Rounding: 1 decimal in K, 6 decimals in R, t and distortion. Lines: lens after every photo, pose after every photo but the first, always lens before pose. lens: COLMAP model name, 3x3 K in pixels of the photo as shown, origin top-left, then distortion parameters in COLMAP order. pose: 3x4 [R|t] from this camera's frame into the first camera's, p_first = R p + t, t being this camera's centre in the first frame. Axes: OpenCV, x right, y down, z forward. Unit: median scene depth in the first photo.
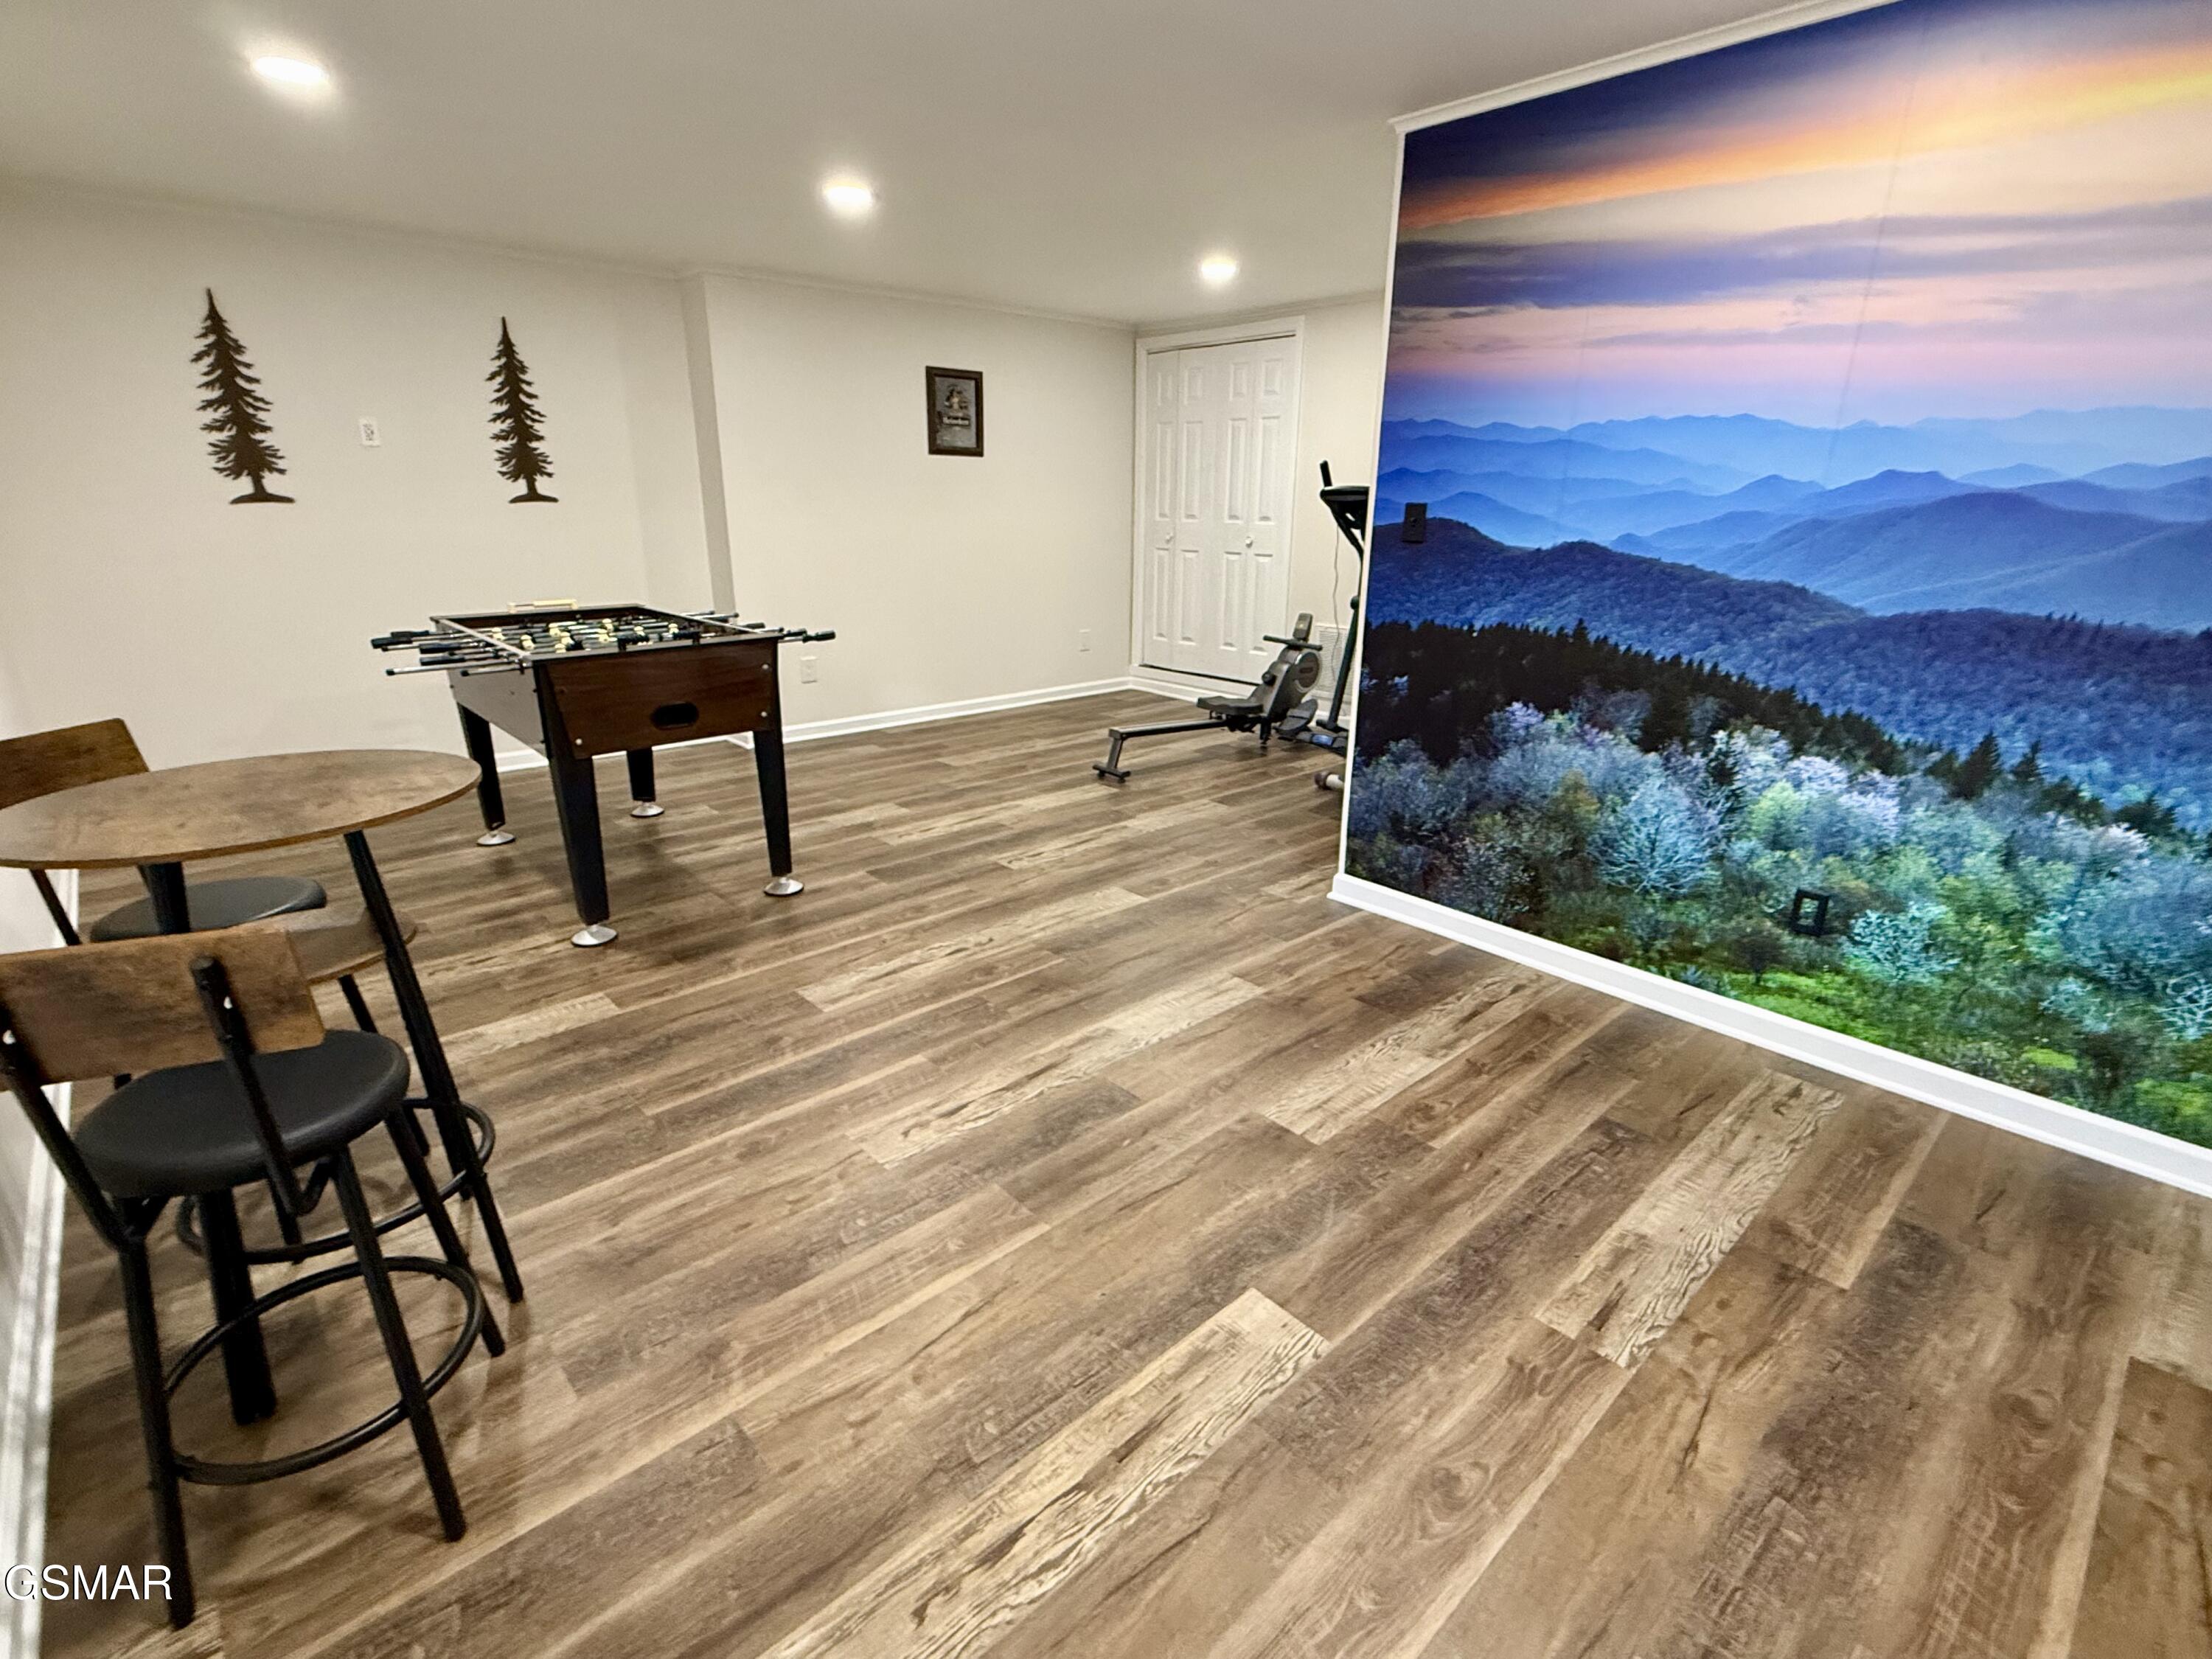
lens RADIAL K [[1053.6, 0, 1104.4], [0, 1053.6, 831.9], [0, 0, 1]] dist [-0.000456, -0.000585]
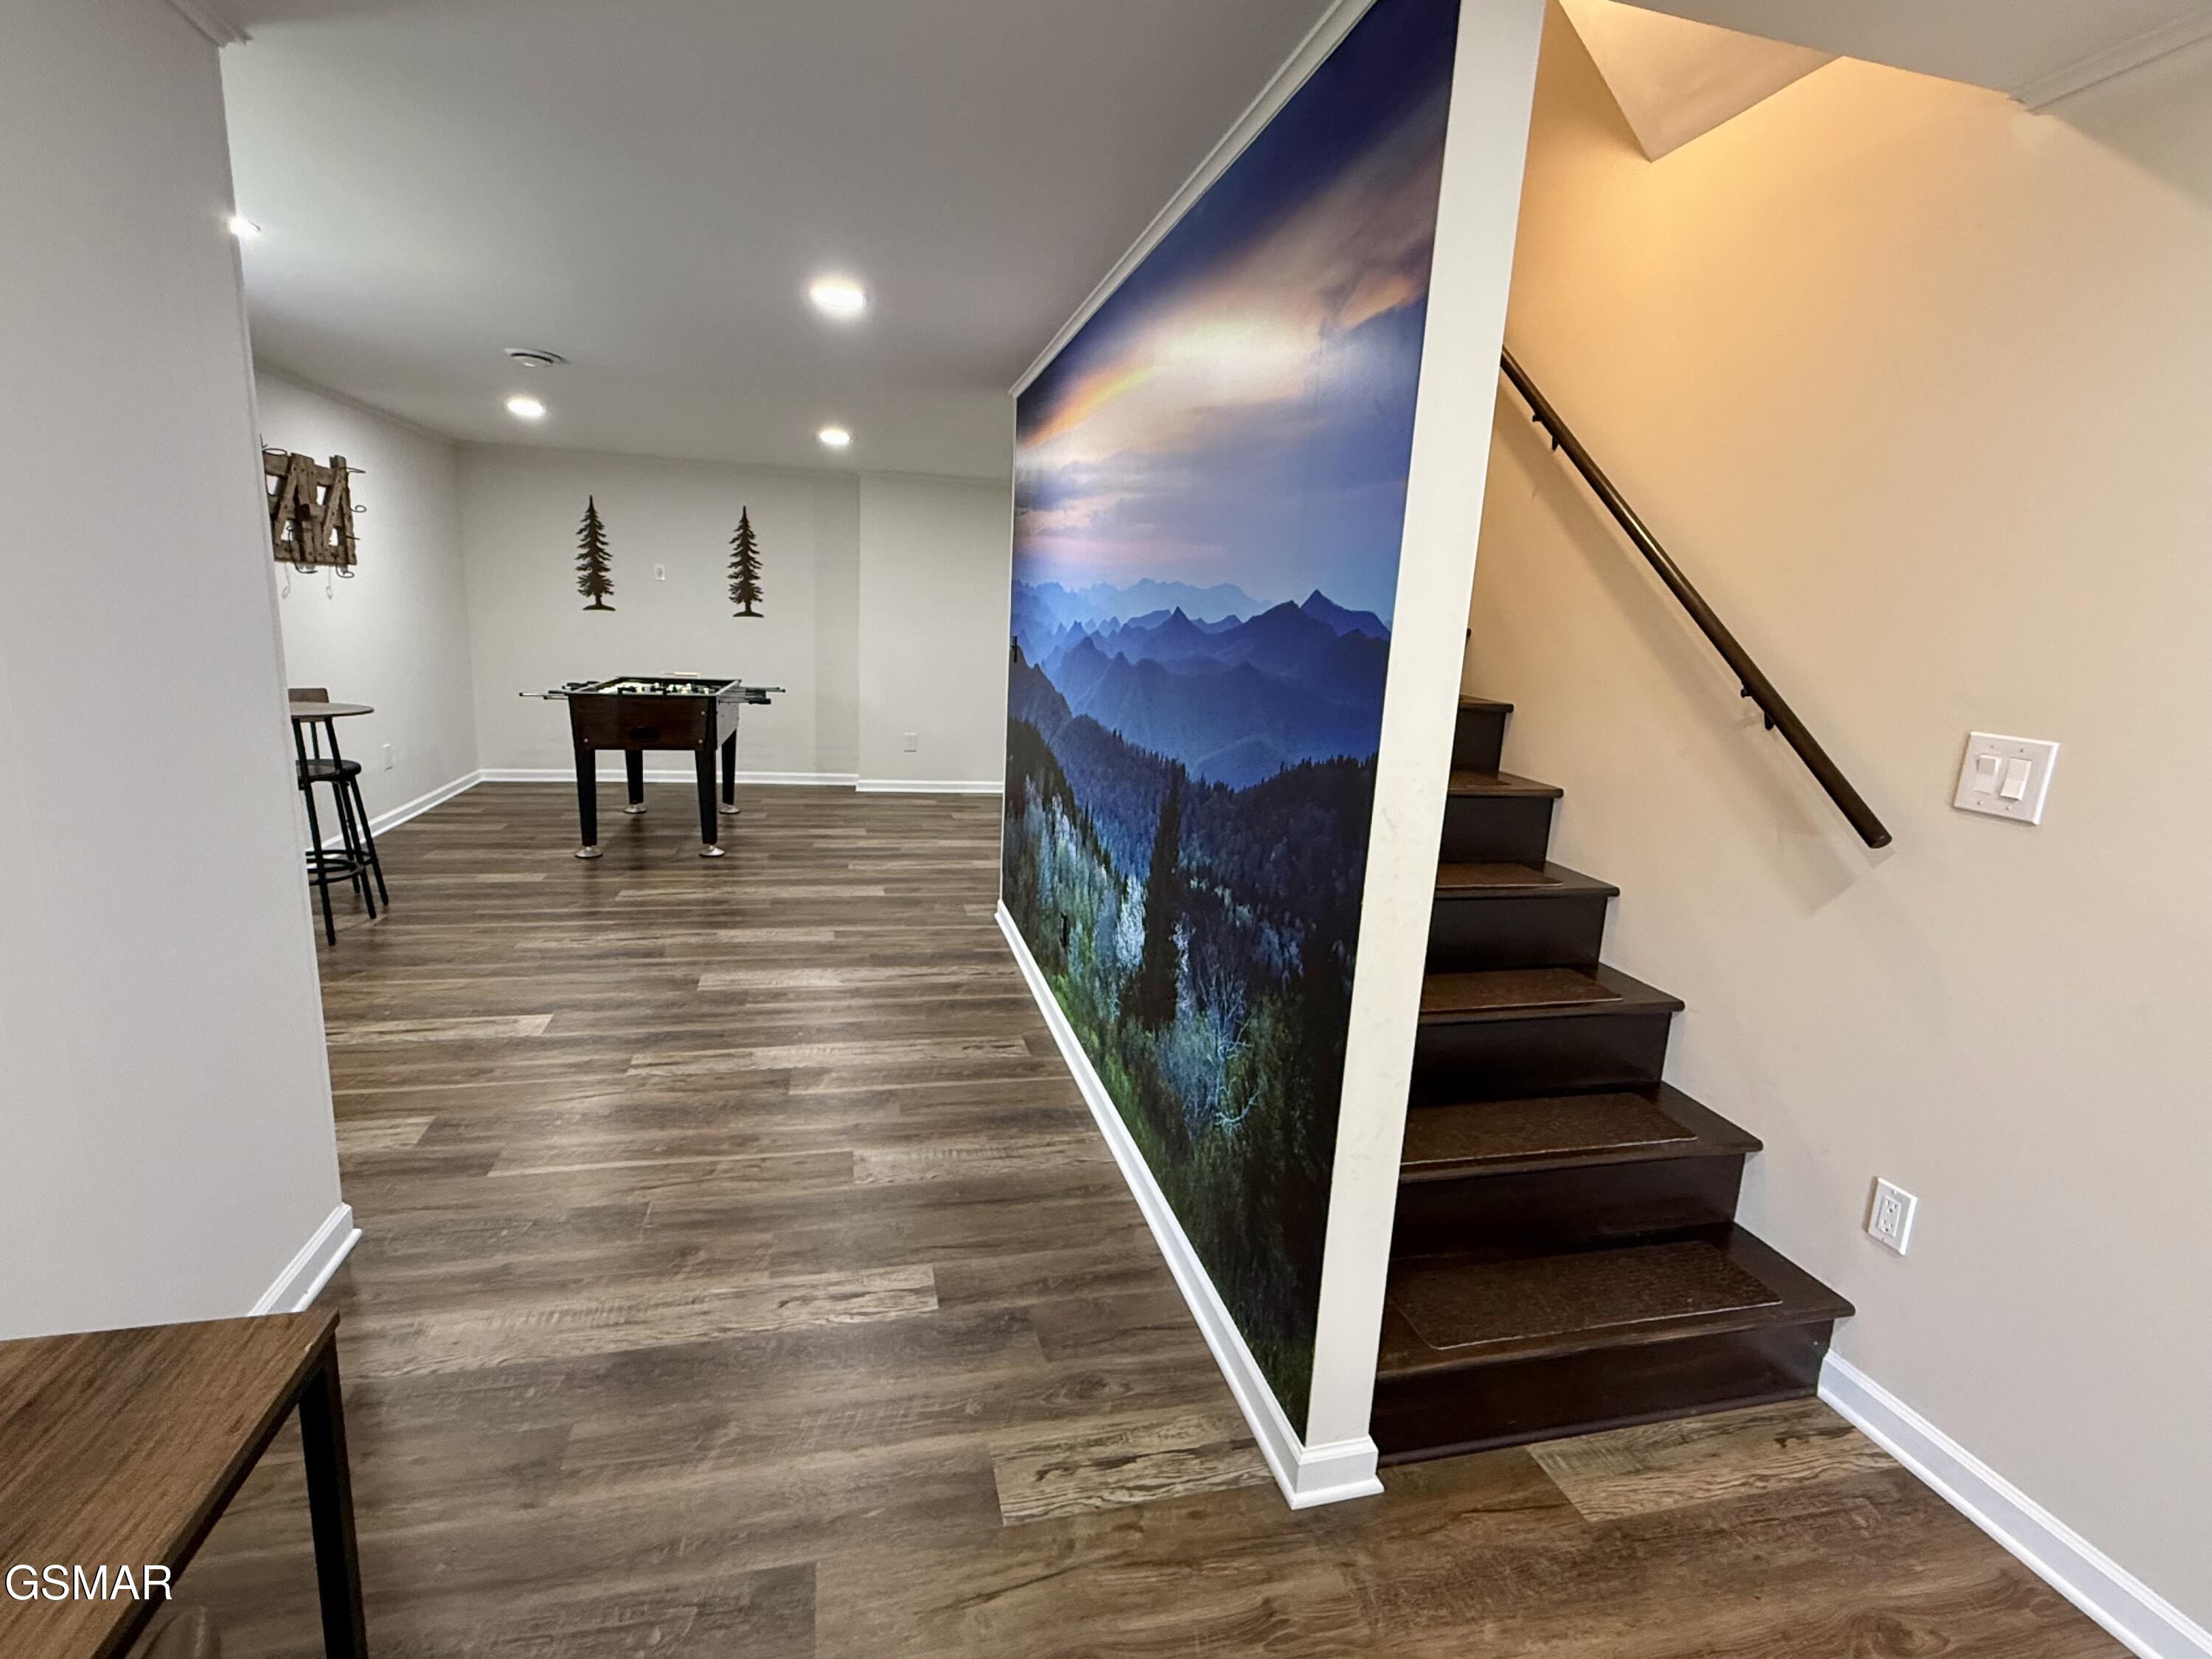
lens RADIAL K [[1053.6, 0, 1104.4], [0, 1053.6, 831.9], [0, 0, 1]] dist [-0.000456, -0.000585]
pose [[0.879853, 0.131227, -0.456770, 1.070650], [-0.186339, 0.979420, -0.077553, 0.039992], [0.437193, 0.153349, 0.886198, -0.180271]]
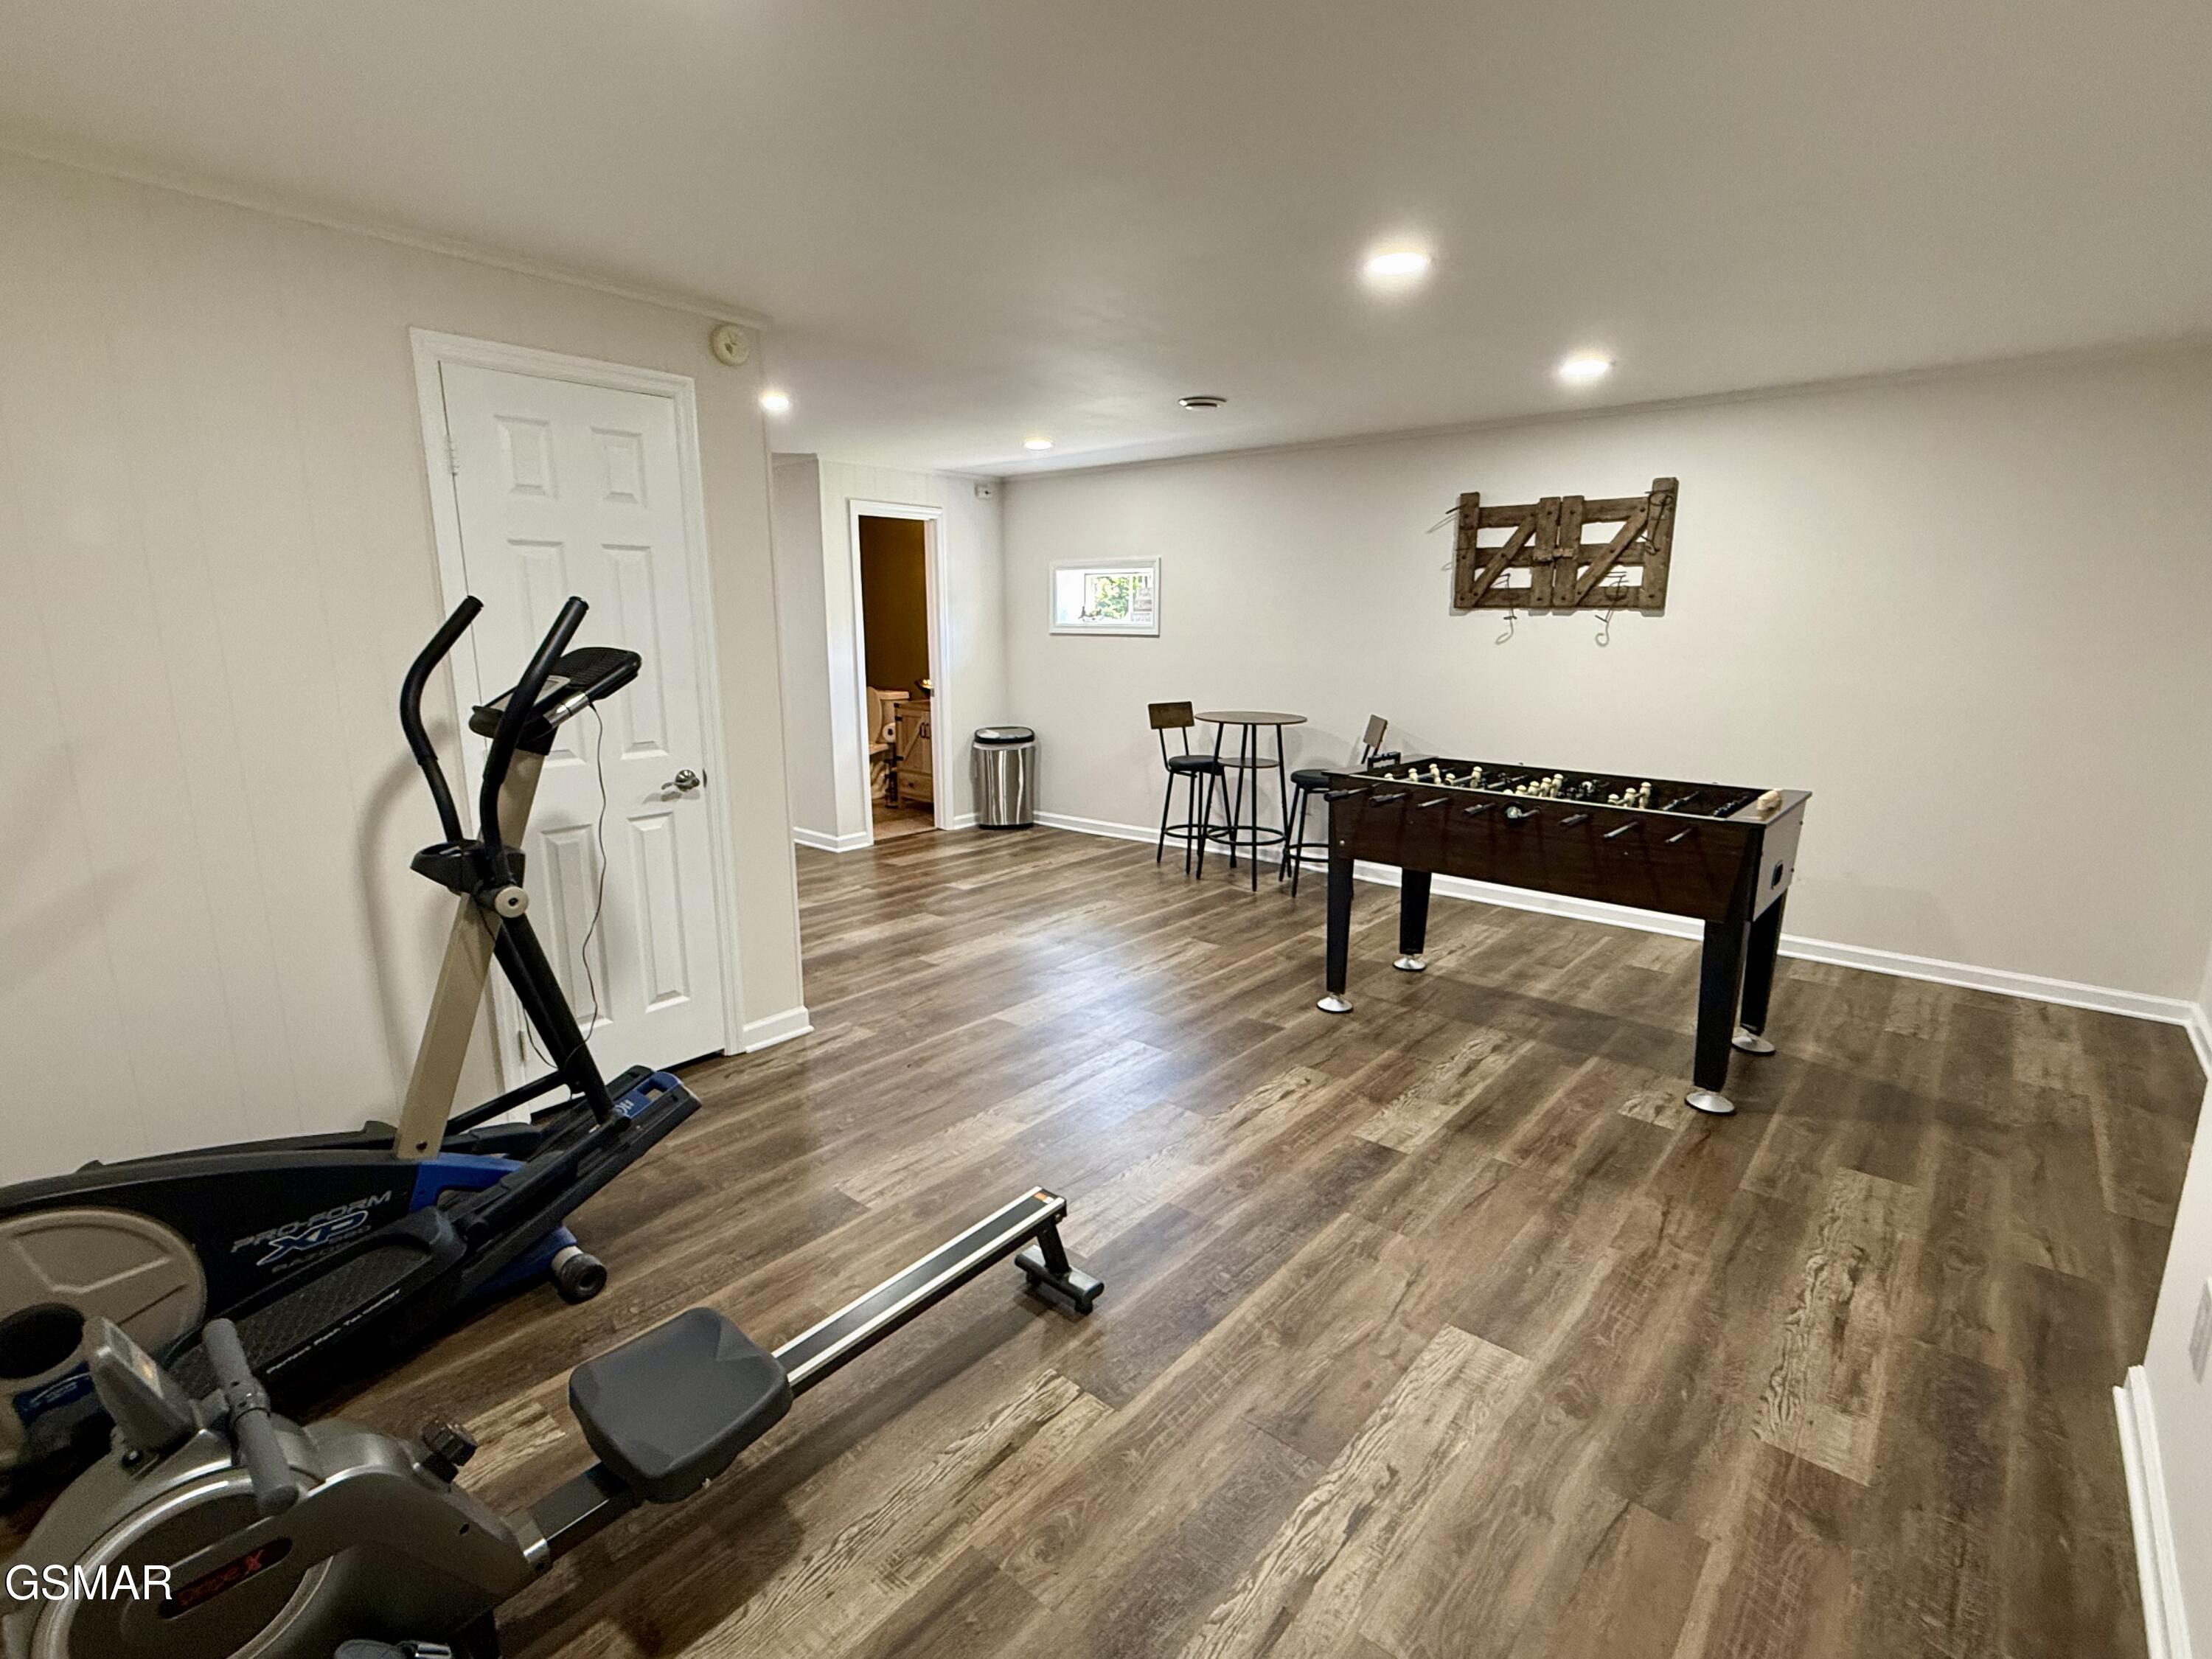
lens RADIAL K [[1053.6, 0, 1104.4], [0, 1053.6, 831.9], [0, 0, 1]] dist [-0.000456, -0.000585]
pose [[-0.992848, 0.015065, -0.118427, 0.058982], [-0.045390, 0.869871, 0.491187, -0.698685], [0.110416, 0.493050, -0.862966, 2.058128]]
